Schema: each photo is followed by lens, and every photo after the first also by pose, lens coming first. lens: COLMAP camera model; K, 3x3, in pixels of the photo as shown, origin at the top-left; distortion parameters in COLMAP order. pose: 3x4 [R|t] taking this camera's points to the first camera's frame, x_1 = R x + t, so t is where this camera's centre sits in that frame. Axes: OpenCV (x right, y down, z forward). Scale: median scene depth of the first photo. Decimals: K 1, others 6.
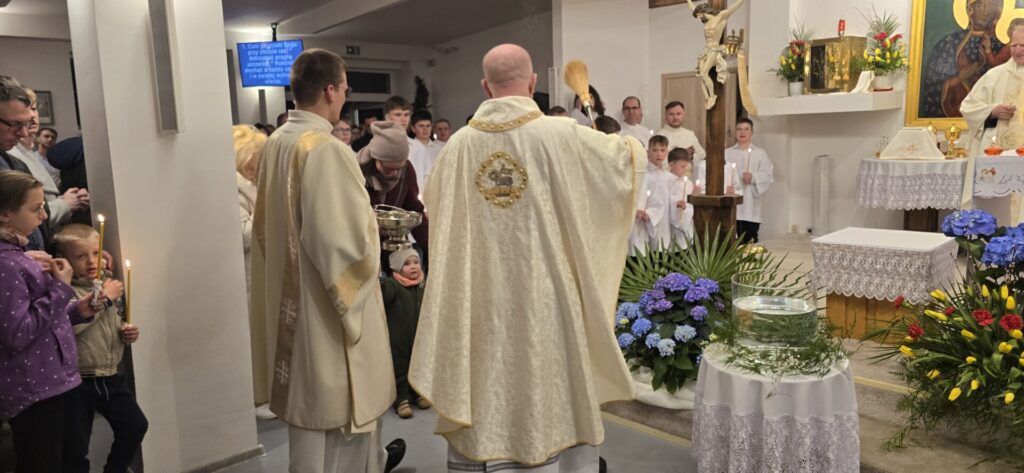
lens RADIAL K [[696.8, 0, 530.2], [0, 696.8, 222.5], [0, 0, 1]] dist [0.070403, -0.075856]
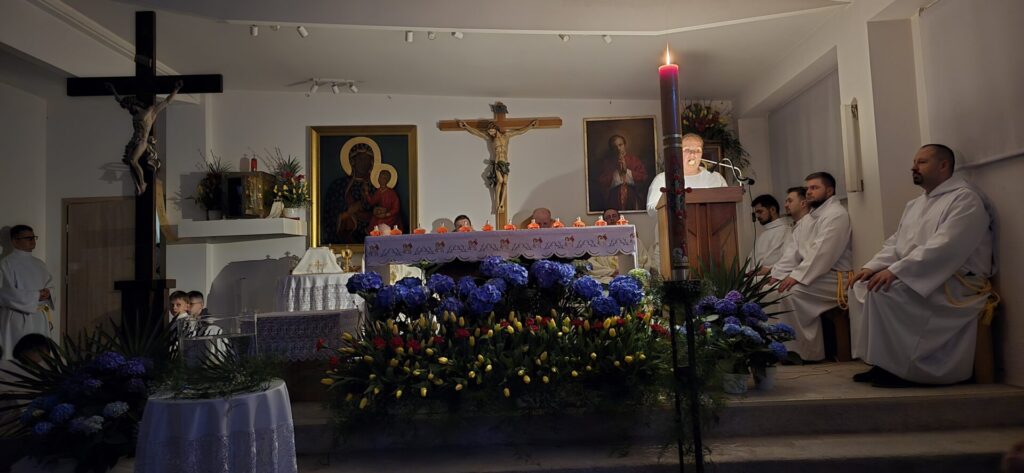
lens RADIAL K [[687.9, 0, 521.4], [0, 687.9, 226.6], [0, 0, 1]] dist [0.080674, -0.076367]
pose [[0.707468, 0.055407, 0.704571, -0.074025], [0.111886, 0.975570, -0.189065, 0.149828], [-0.697833, 0.212589, 0.683985, -0.092069]]
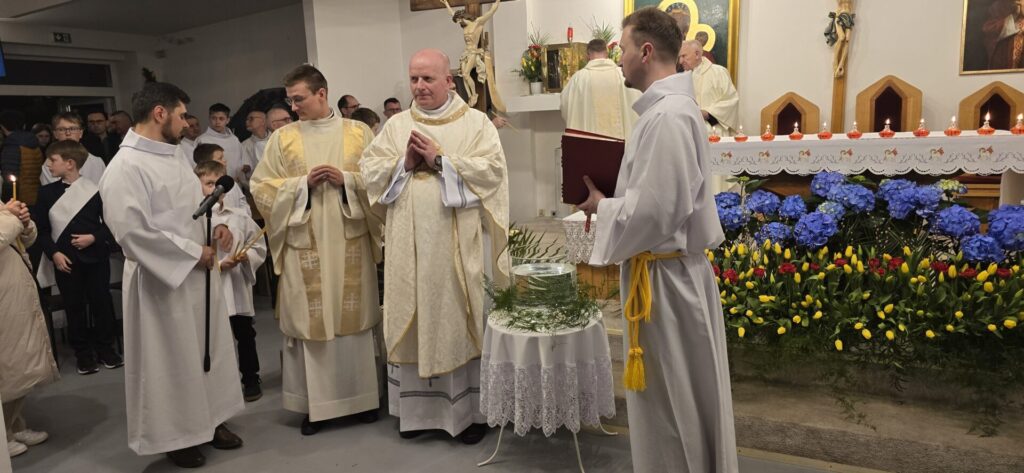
lens RADIAL K [[687.9, 0, 521.4], [0, 687.9, 226.6], [0, 0, 1]] dist [0.080674, -0.076367]
pose [[0.940252, -0.060661, 0.335032, -0.051203], [0.056307, 0.998155, 0.022702, 0.008306], [-0.335791, -0.002481, 0.941933, -0.056540]]
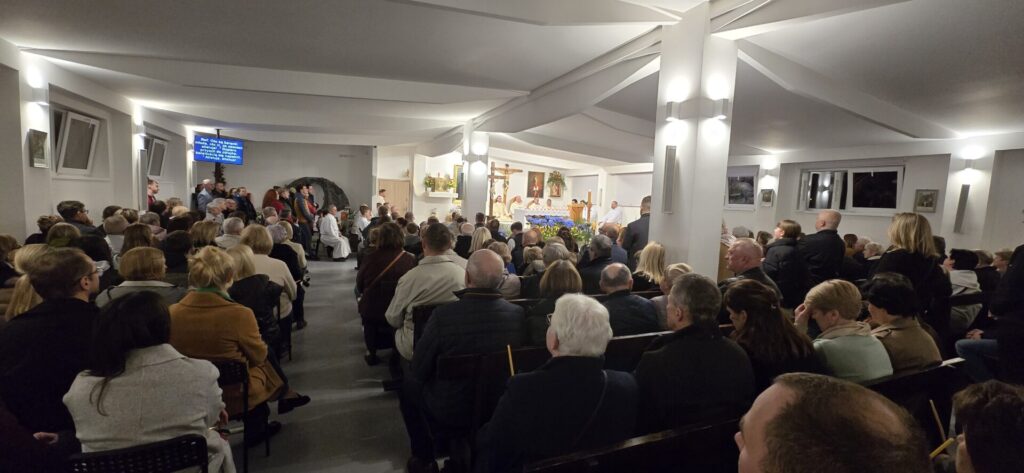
lens RADIAL K [[417.6, 0, 522.1], [0, 417.6, 239.9], [0, 0, 1]] dist [-0.002838, -0.000181]
pose [[0.322645, -0.047065, 0.945349, -2.866597], [0.067972, 0.997336, 0.026455, 0.081925], [-0.944076, 0.055722, 0.324984, -0.241417]]
